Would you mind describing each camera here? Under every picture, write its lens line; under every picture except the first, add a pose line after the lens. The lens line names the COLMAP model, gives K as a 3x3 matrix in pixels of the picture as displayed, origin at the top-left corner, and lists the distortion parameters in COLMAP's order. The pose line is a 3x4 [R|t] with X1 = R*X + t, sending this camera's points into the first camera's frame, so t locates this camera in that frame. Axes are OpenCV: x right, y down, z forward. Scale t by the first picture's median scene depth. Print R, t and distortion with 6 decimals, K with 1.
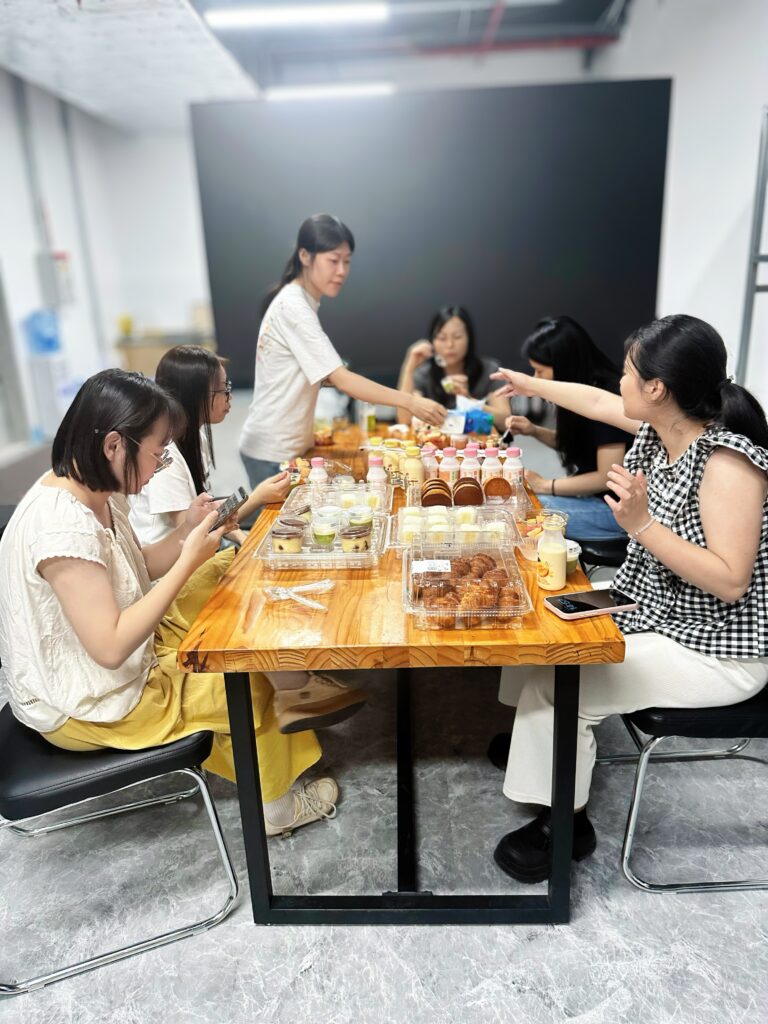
lens RADIAL K [[733.5, 0, 384.0], [0, 733.5, 512.0], [0, 0, 1]] dist [0.004722, 0.030356]
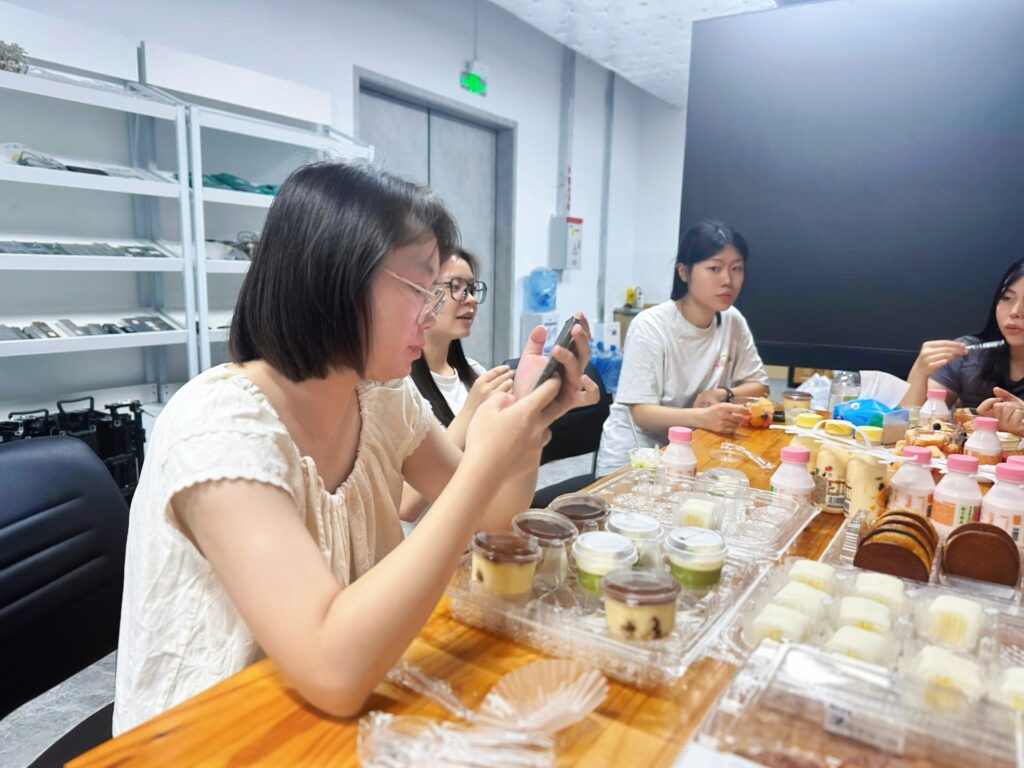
lens RADIAL K [[733.5, 0, 512.0], [0, 733.5, 384.0], [0, 0, 1]] dist [0.004722, 0.030356]
pose [[0.858874, 0.137292, -0.493444, 0.073955], [-0.211639, 0.972441, -0.097809, -0.024951], [0.466417, 0.188437, 0.864261, 0.469440]]
